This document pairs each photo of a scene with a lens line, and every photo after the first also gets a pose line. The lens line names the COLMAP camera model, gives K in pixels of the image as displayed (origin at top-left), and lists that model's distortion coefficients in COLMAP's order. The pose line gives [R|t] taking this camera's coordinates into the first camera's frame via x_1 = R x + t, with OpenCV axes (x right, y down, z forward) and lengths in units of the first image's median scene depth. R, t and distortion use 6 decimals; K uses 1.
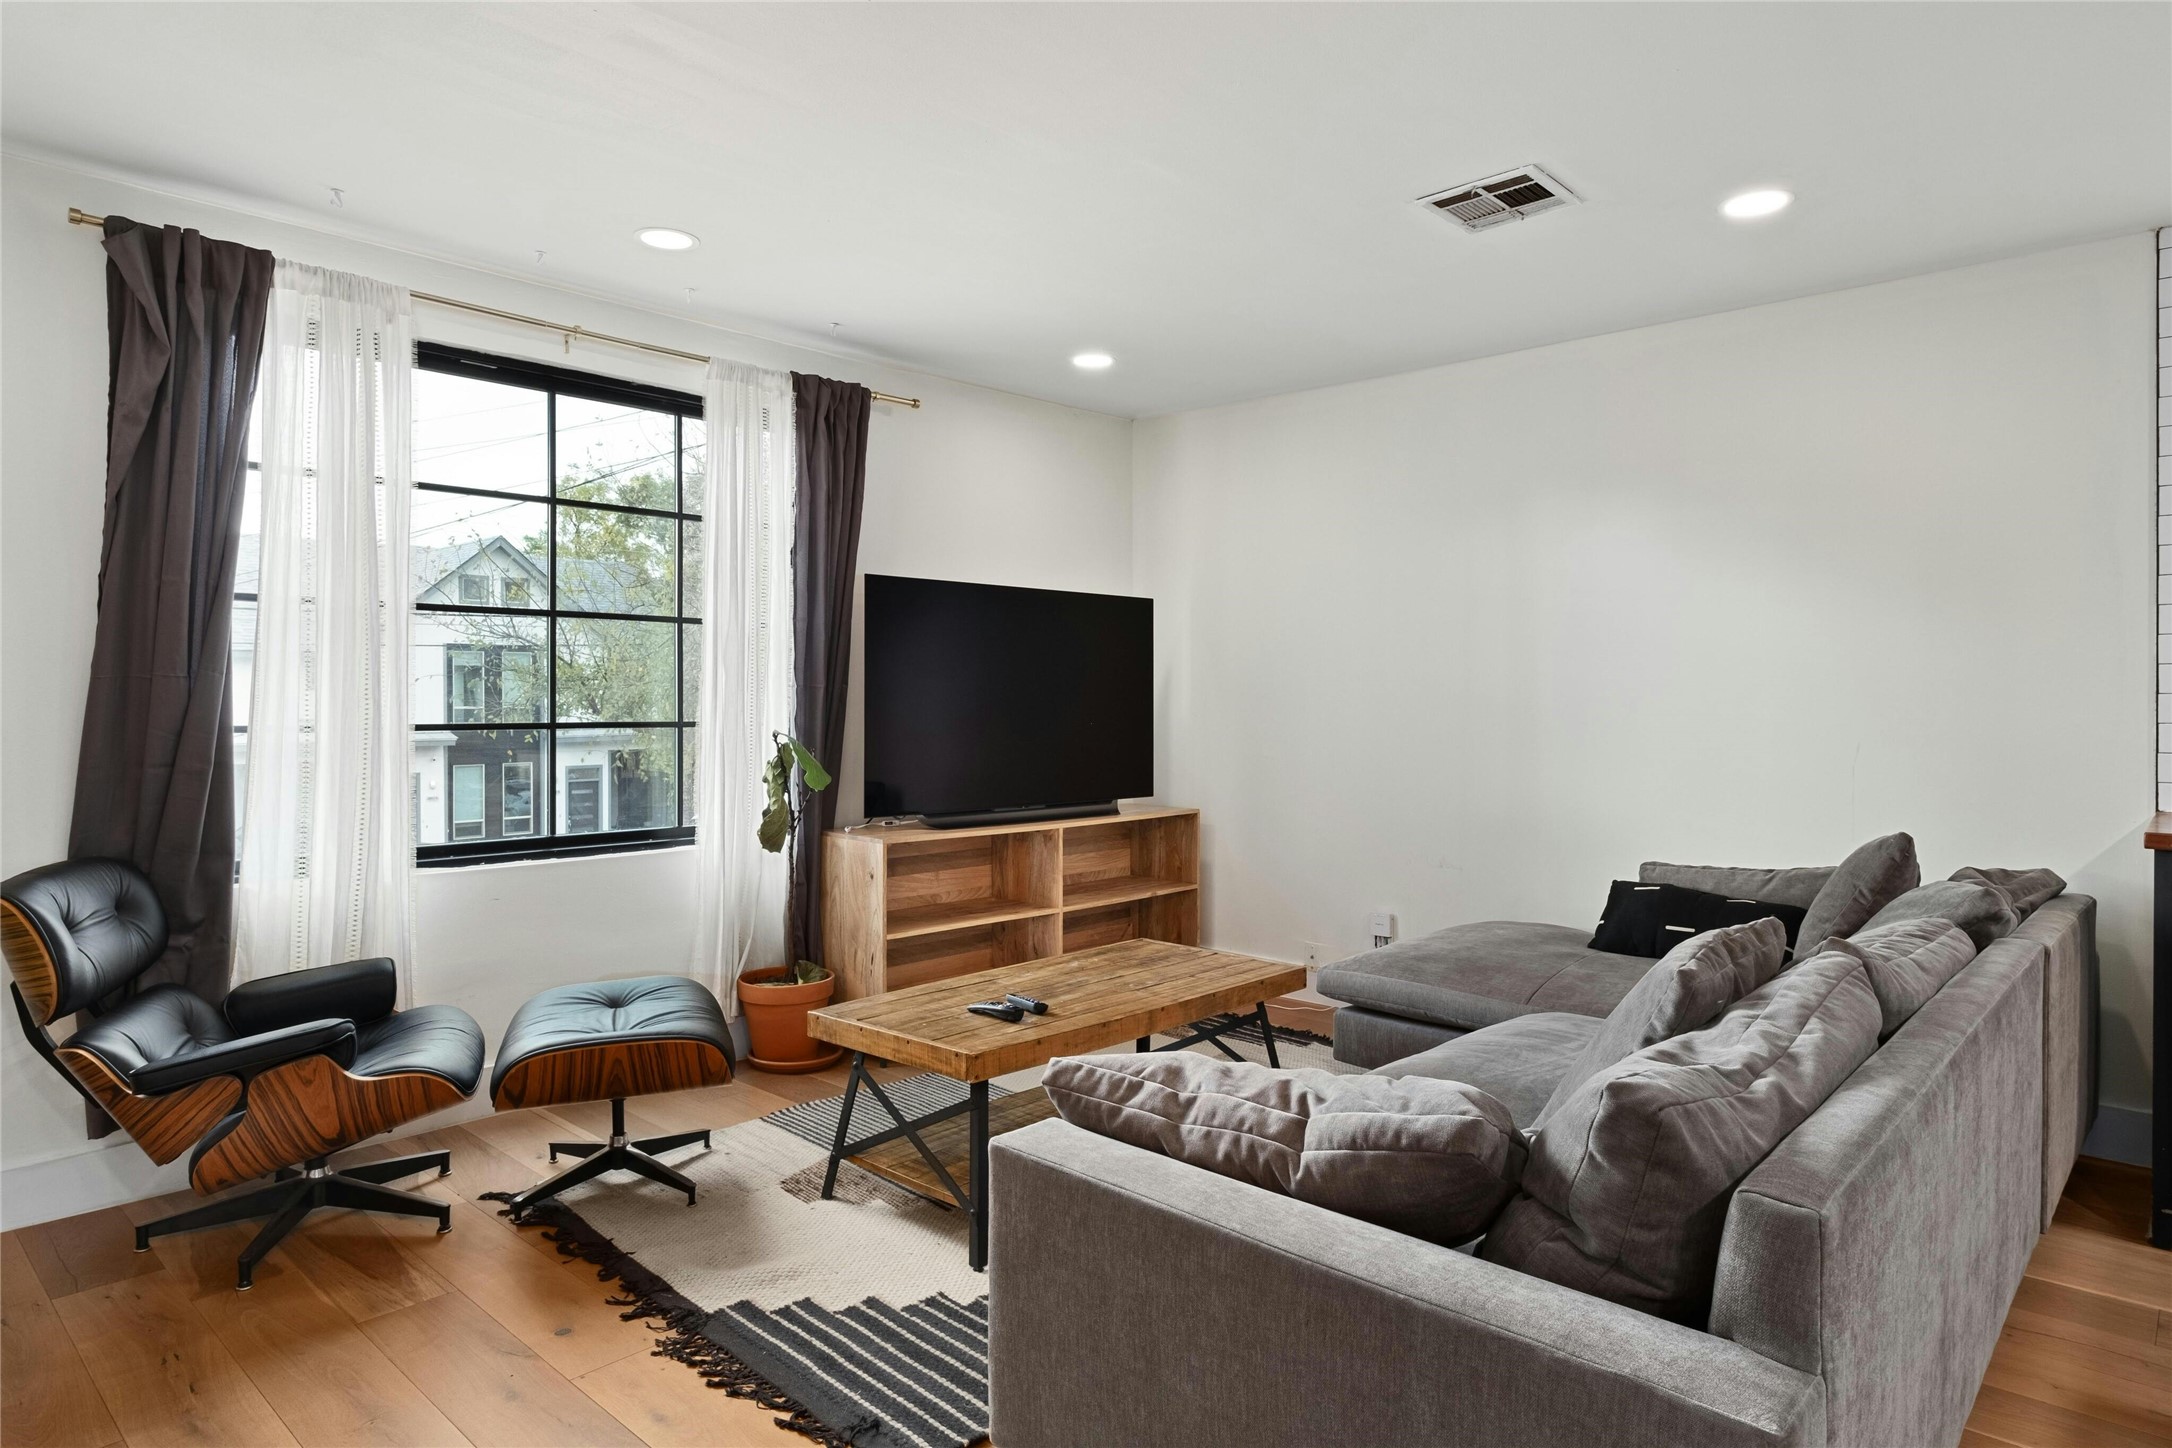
lens RADIAL K [[1249.6, 0, 1091.9], [0, 1249.6, 702.7], [0, 0, 1]] dist [-0.002011, -0.004221]
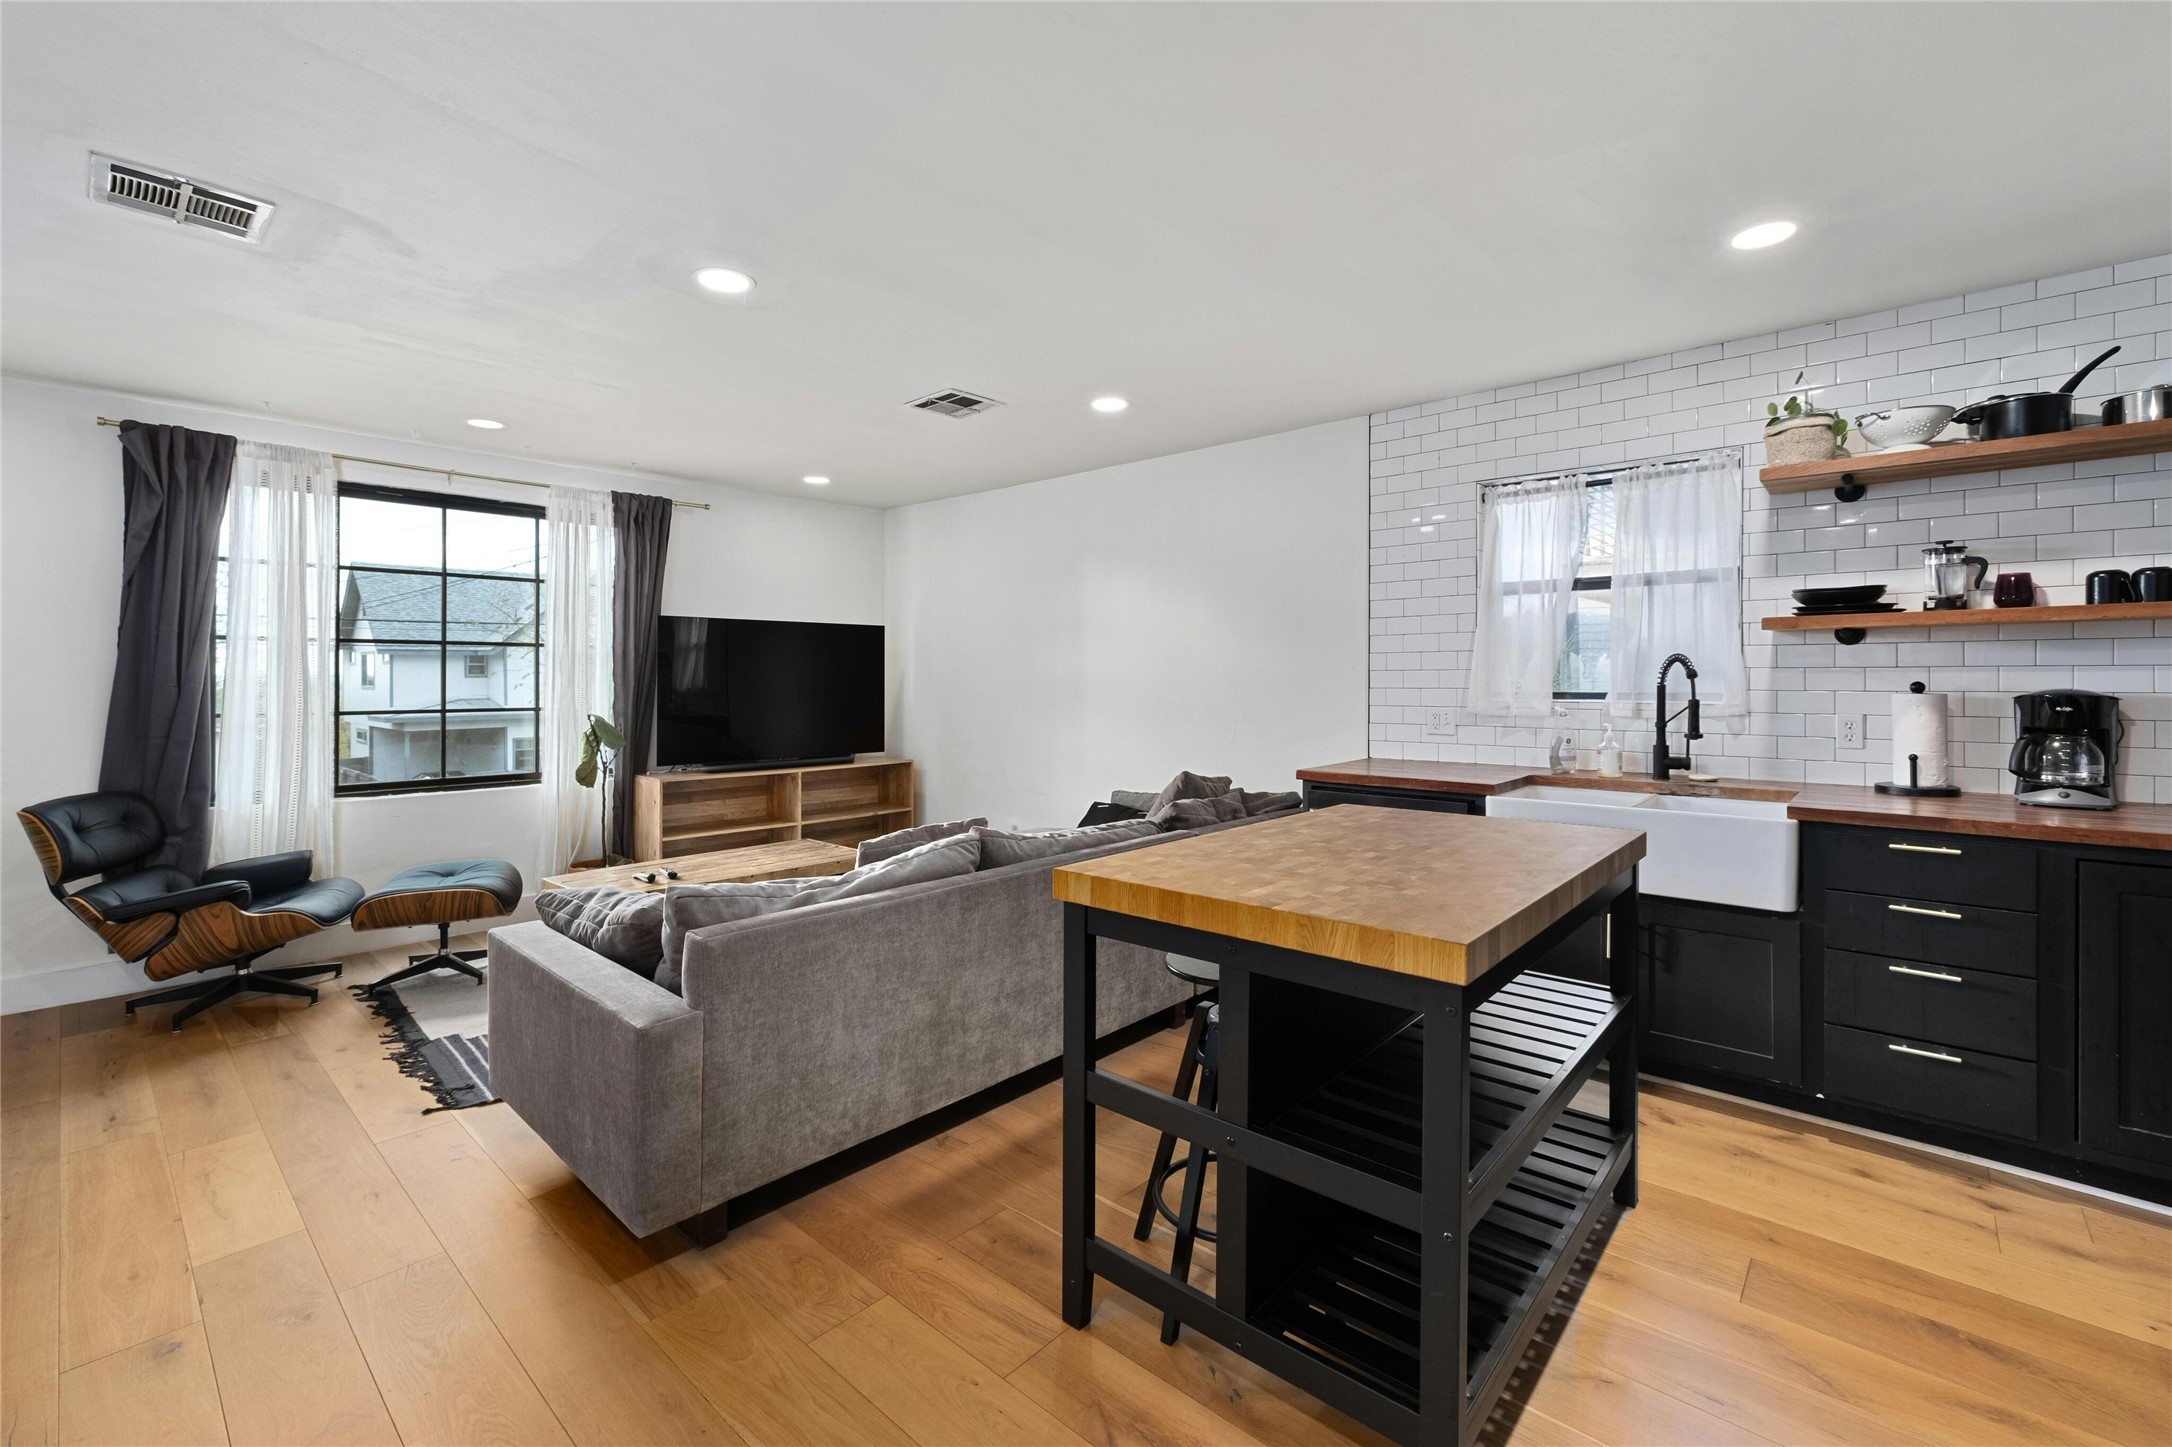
lens RADIAL K [[911.9, 0, 1077.8], [0, 911.9, 679.8], [0, 0, 1]] dist [-0.000142, 0.000770]
pose [[0.999971, -0.004772, 0.005904, 0.483739], [0.004787, 0.999985, -0.002495, -0.019307], [-0.005892, 0.002523, 0.999979, -0.252570]]
